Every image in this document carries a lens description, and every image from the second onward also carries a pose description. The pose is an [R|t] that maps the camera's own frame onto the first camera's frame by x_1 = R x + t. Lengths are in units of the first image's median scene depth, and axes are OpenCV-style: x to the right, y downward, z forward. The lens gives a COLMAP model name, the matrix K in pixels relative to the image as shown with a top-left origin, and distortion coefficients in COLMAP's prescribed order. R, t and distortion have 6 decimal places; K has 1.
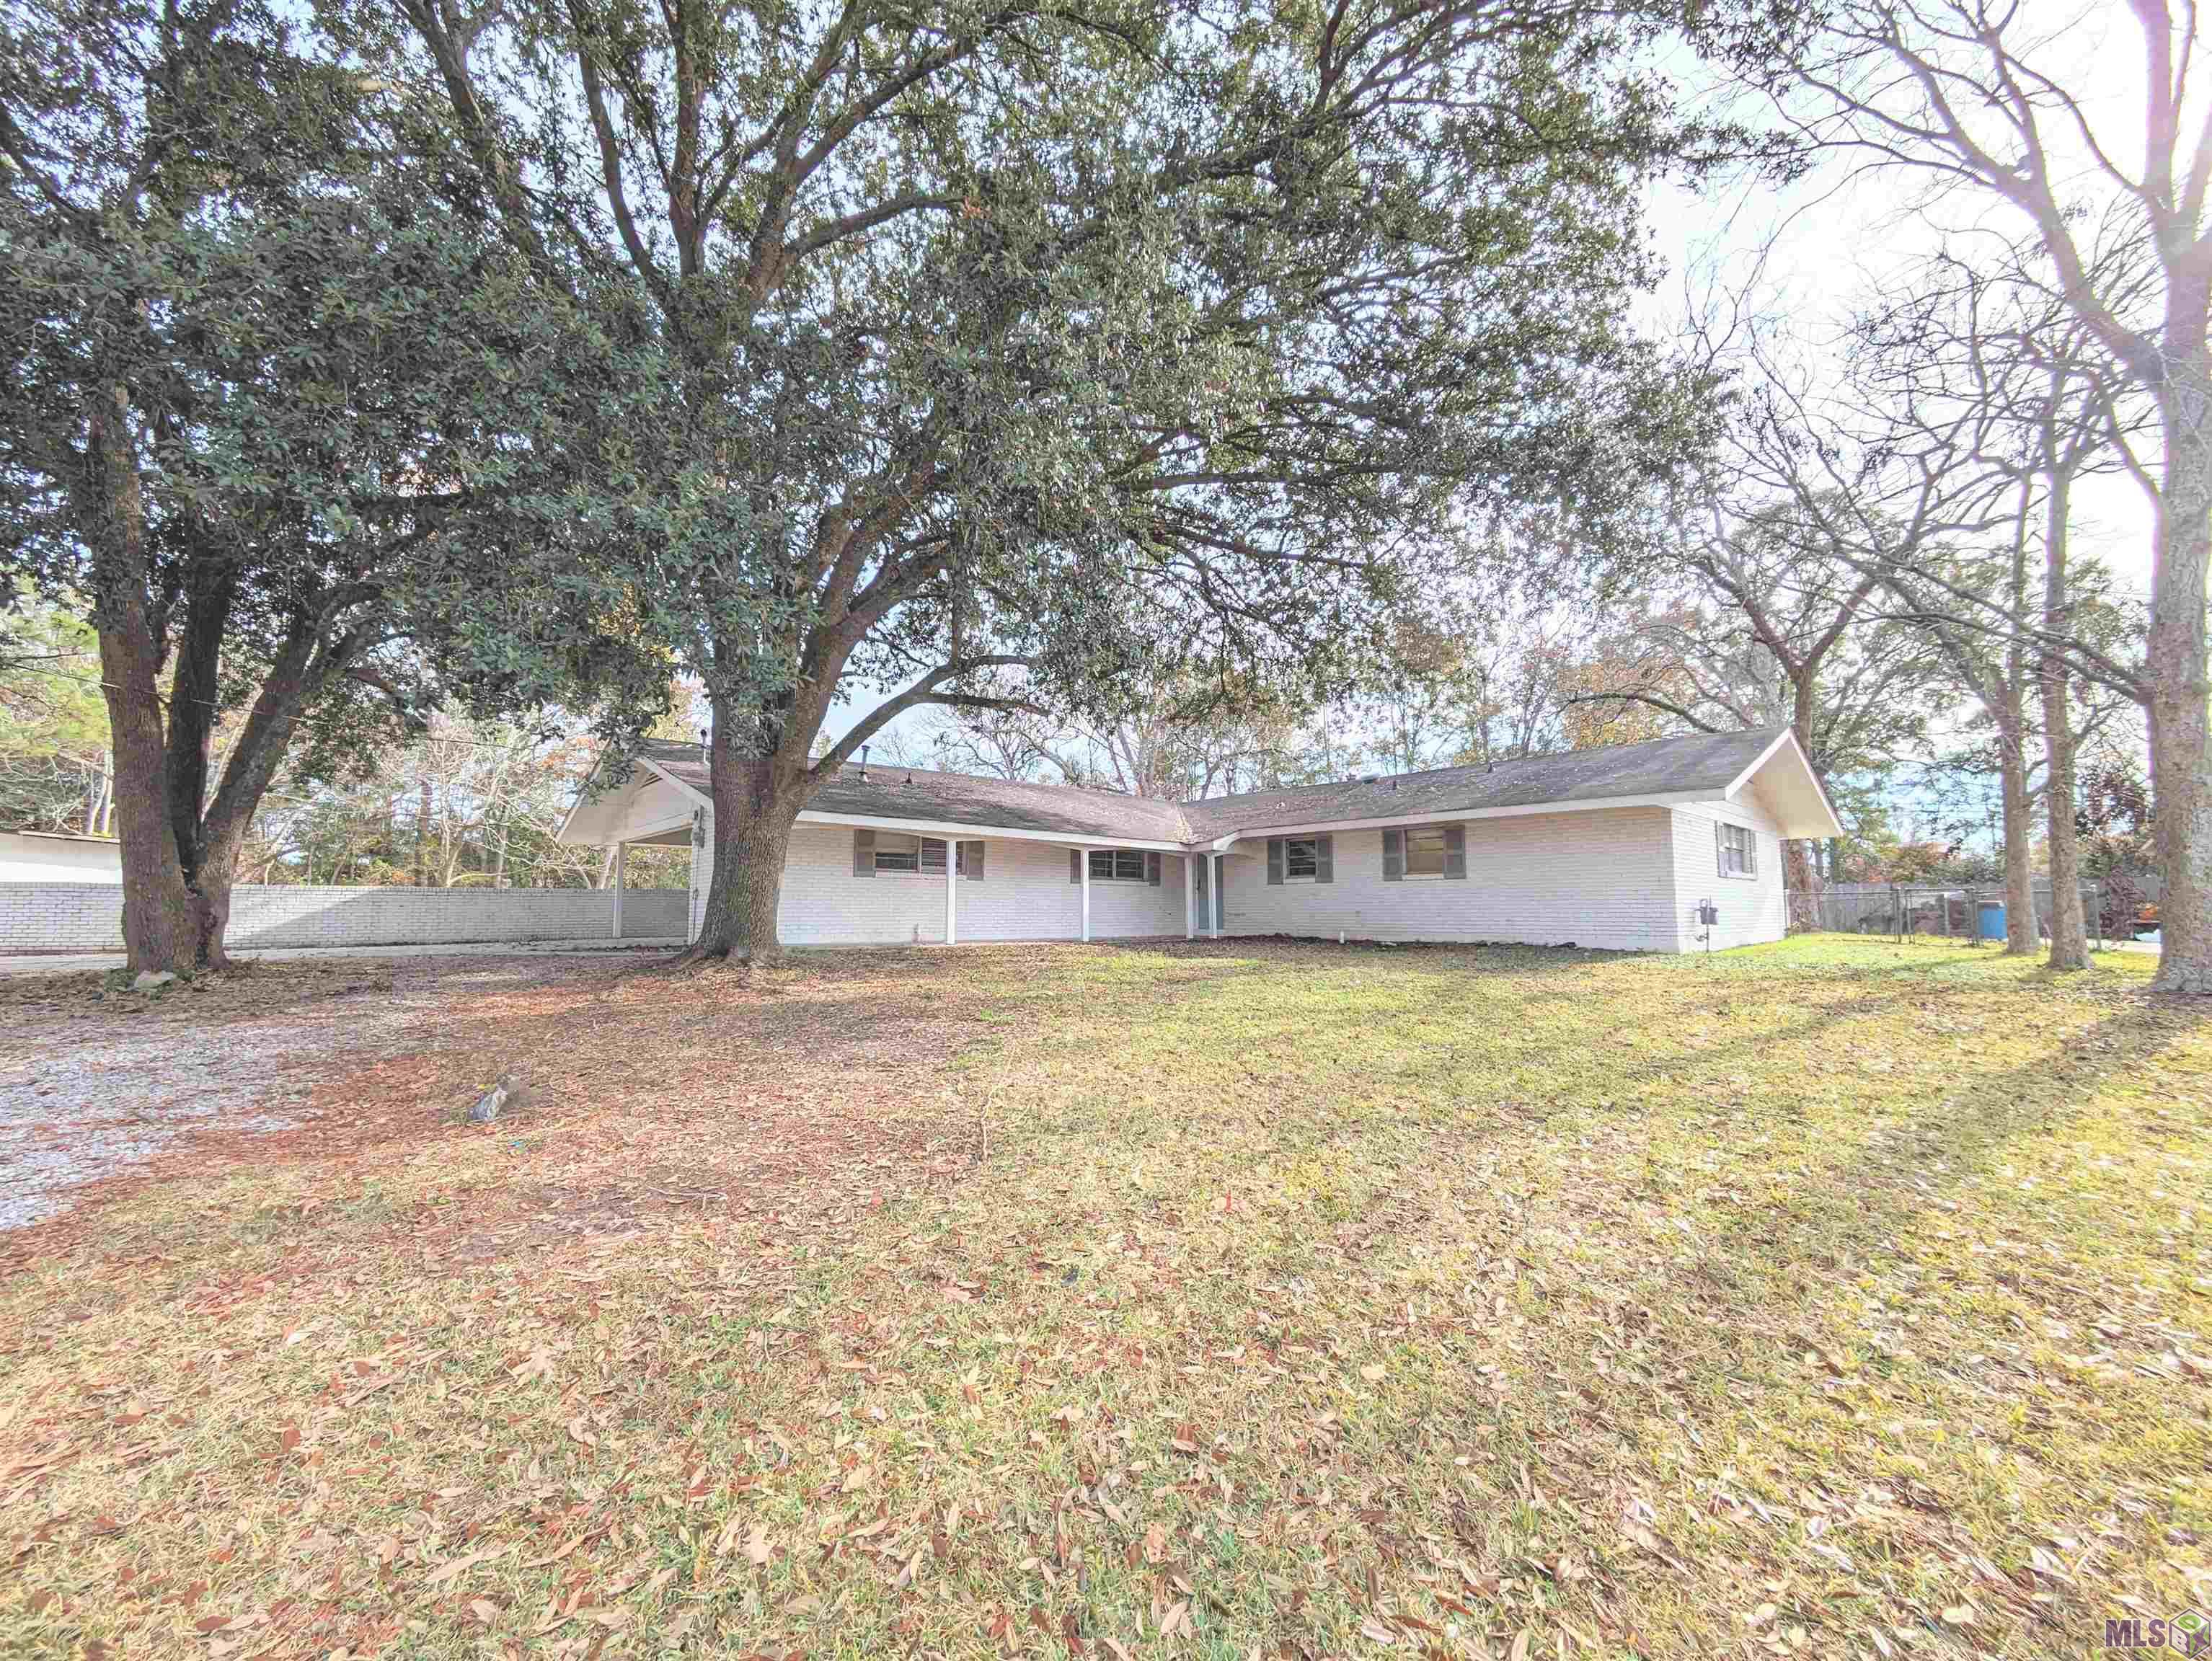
lens RADIAL K [[868.8, 0, 1099.8], [0, 868.8, 830.1], [0, 0, 1]] dist [0.000637, -0.000062]
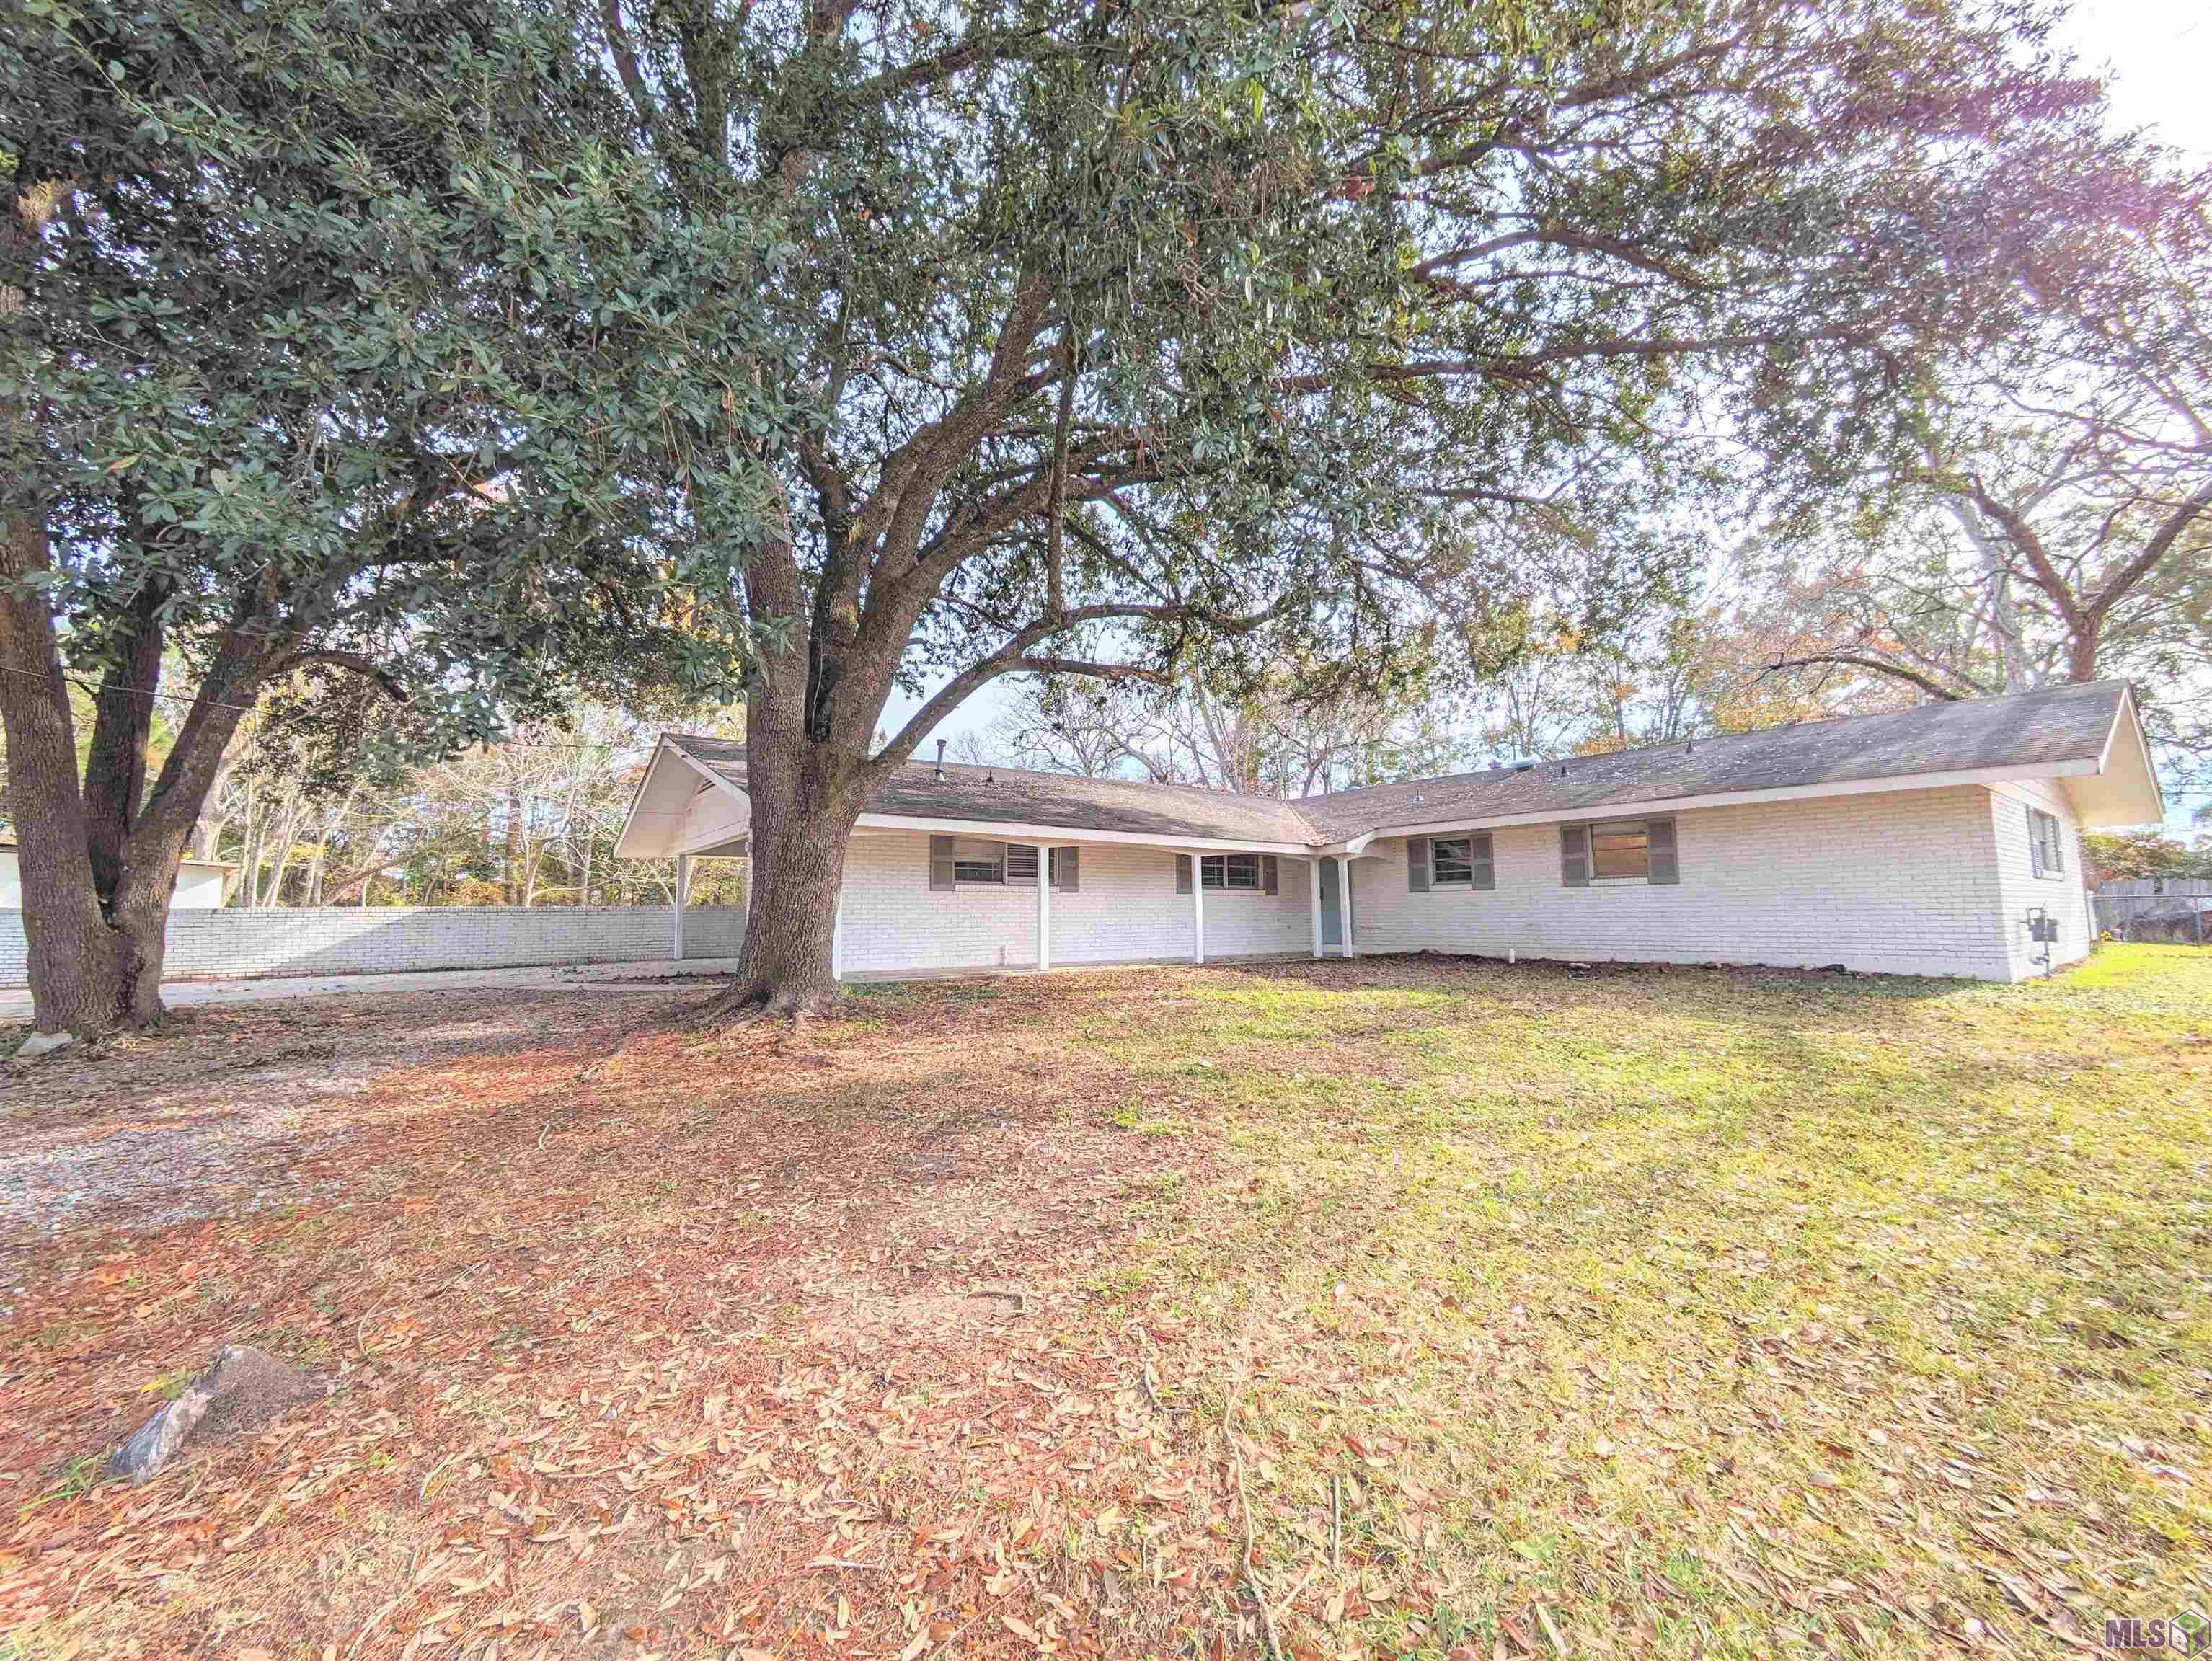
lens RADIAL K [[868.8, 0, 1111.0], [0, 868.8, 833.3], [0, 0, 1]] dist [0.000637, -0.000062]
pose [[0.997230, -0.017892, -0.072189, -0.039396], [0.017847, 0.999840, -0.001272, 0.000976], [0.072200, -0.000020, 0.997390, 0.146718]]
